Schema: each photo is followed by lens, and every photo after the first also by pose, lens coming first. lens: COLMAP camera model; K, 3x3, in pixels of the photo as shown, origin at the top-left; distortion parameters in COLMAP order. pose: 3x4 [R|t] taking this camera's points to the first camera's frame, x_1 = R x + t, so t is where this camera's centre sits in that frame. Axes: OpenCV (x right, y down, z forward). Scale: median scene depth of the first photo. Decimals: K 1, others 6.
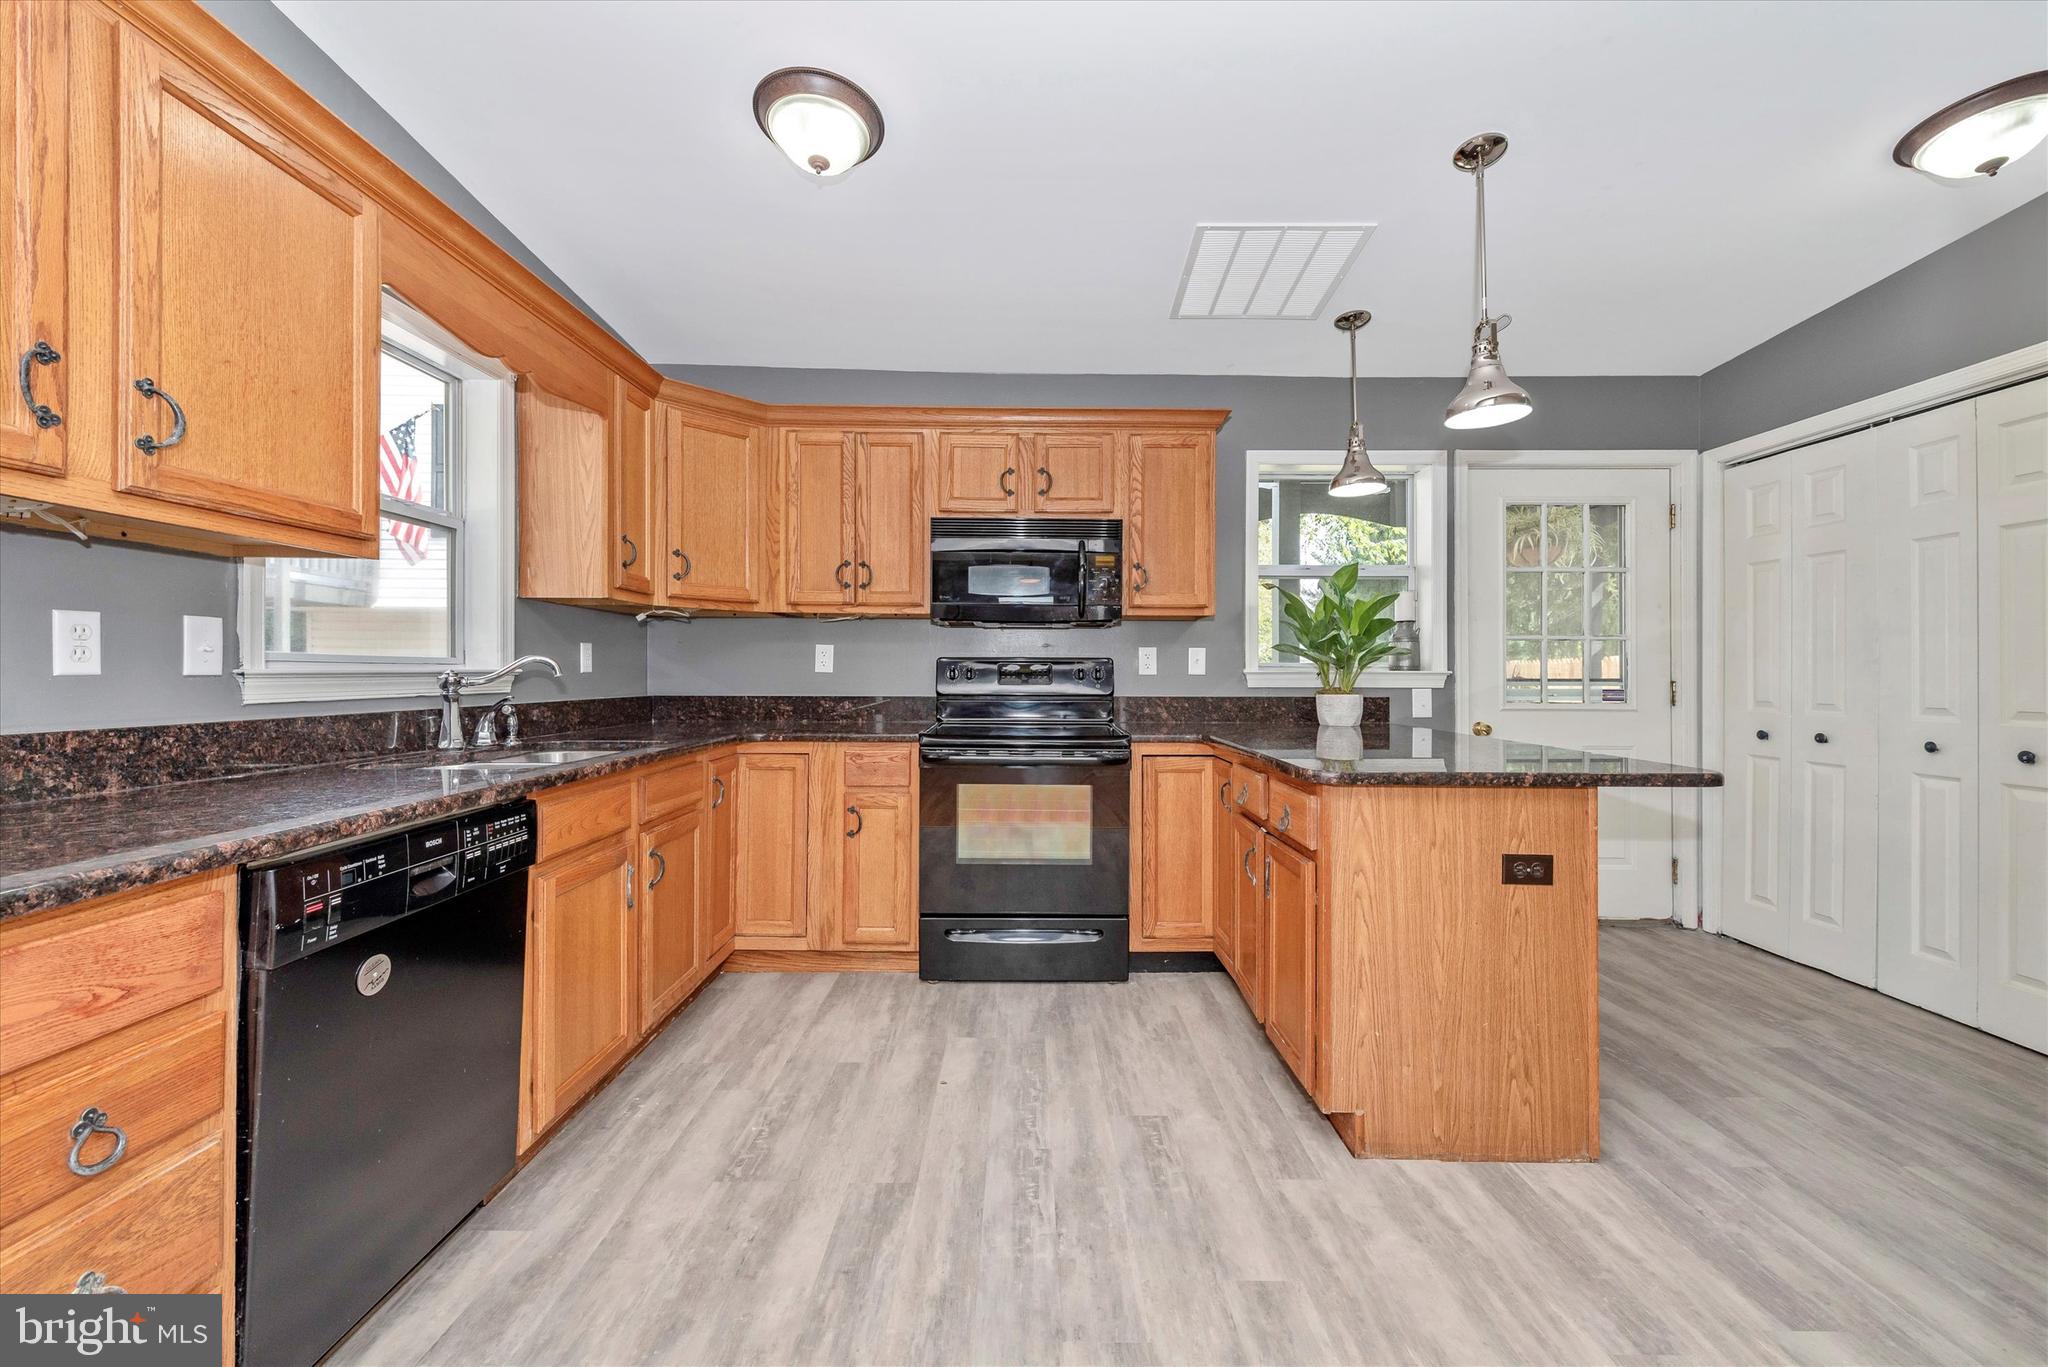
lens RADIAL K [[752.5, 0, 1058.4], [0, 752.5, 646.0], [0, 0, 1]] dist [0.011099, -0.000297]
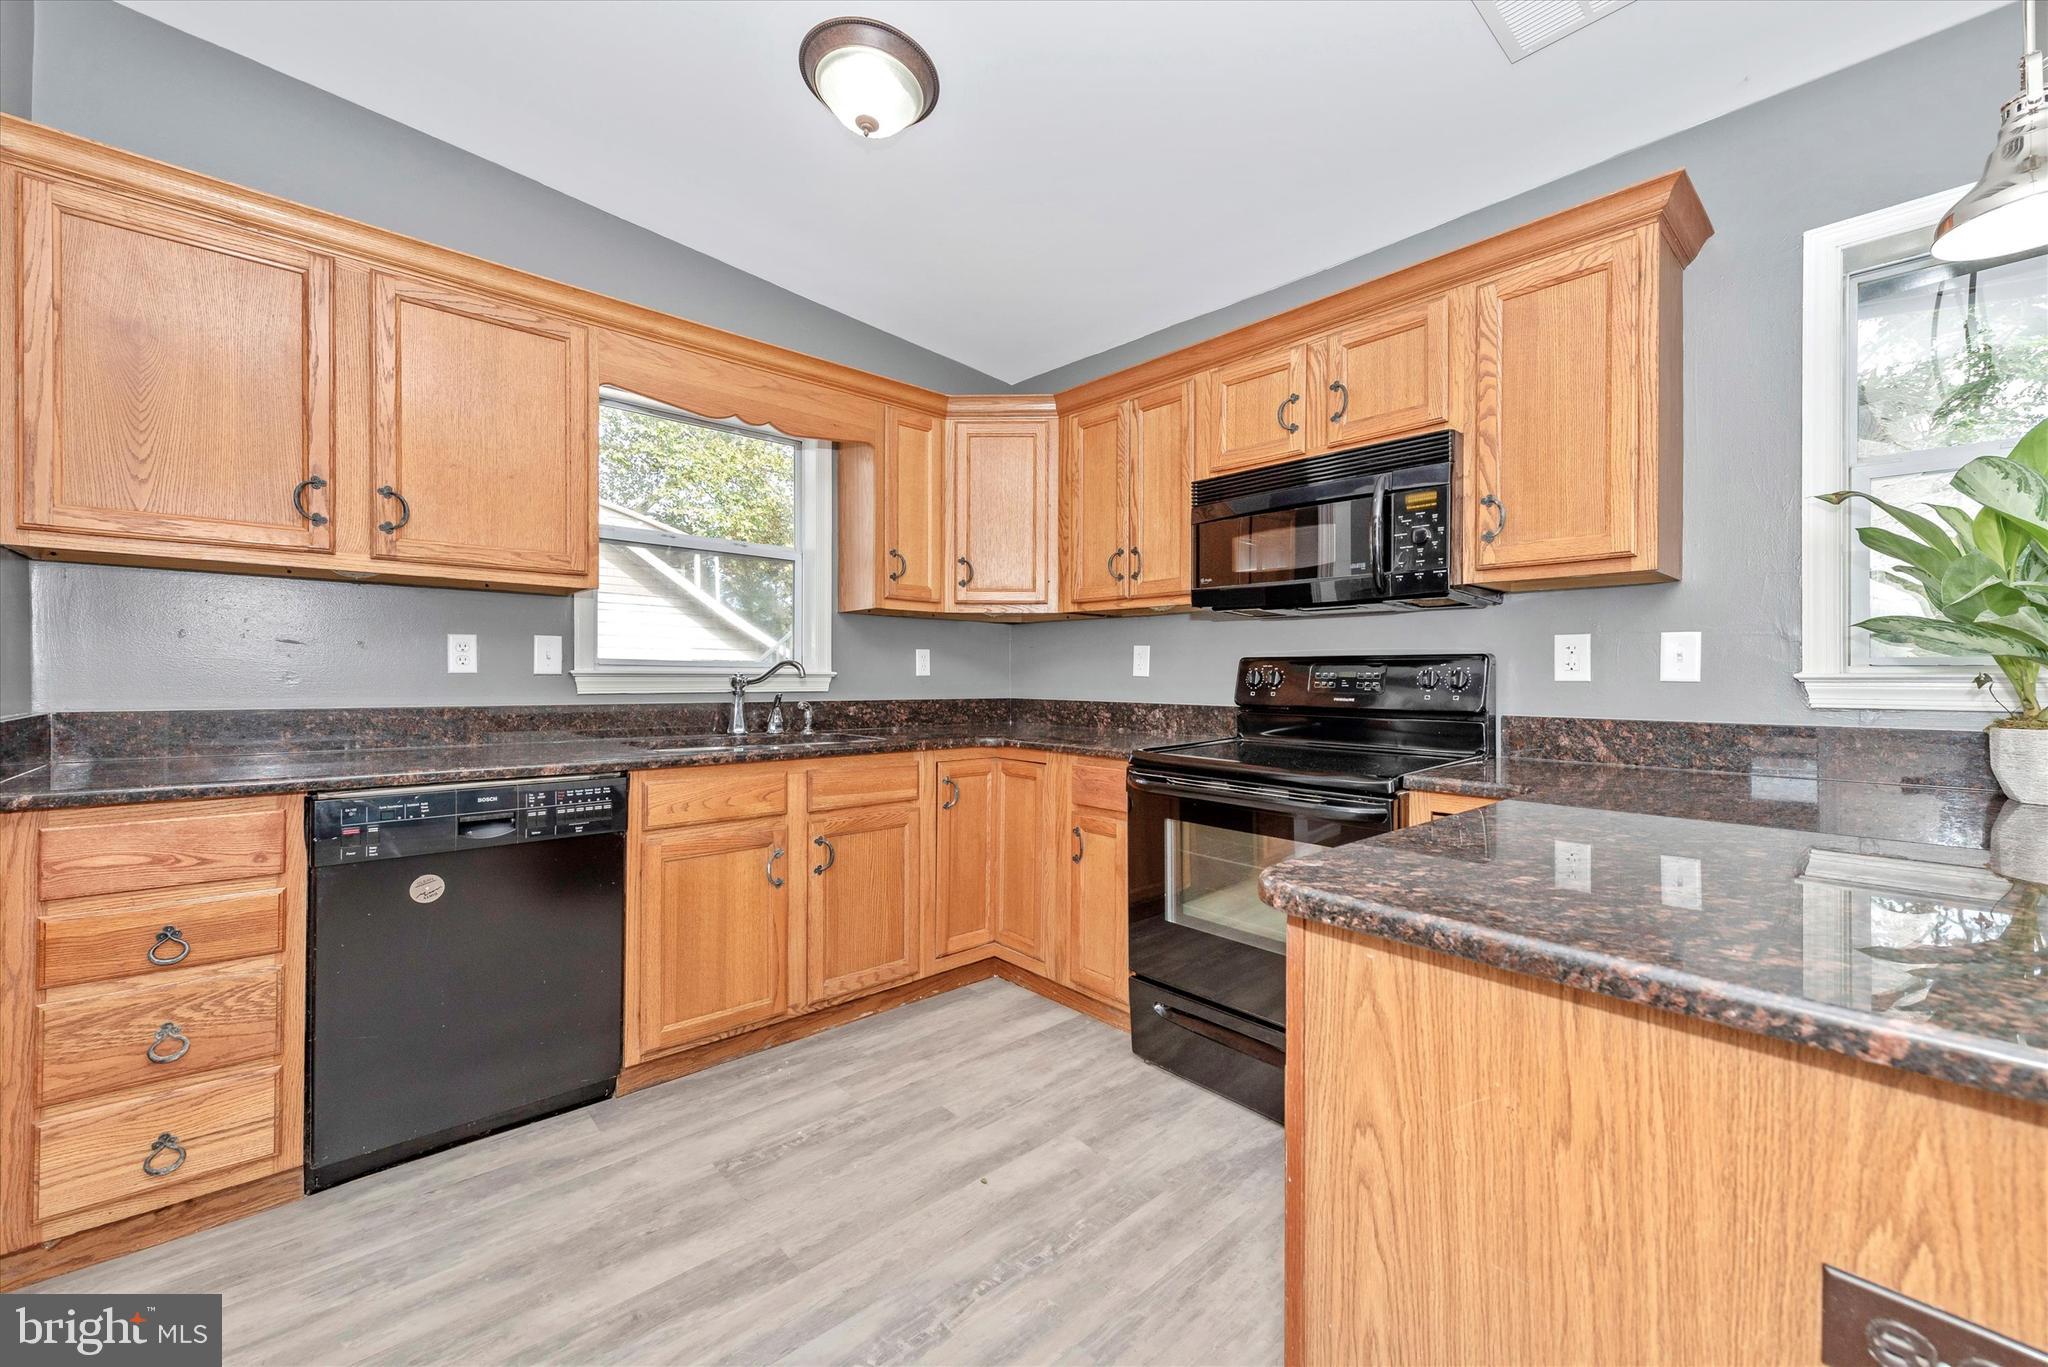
lens RADIAL K [[792.3, 0, 1029.0], [0, 792.3, 658.0], [0, 0, 1]] dist [0.015724, -0.003563]
pose [[0.677675, -0.016746, -0.735171, 0.524612], [0.021211, 0.999770, -0.003221, 0.024011], [0.735056, -0.013411, 0.677874, 0.474472]]
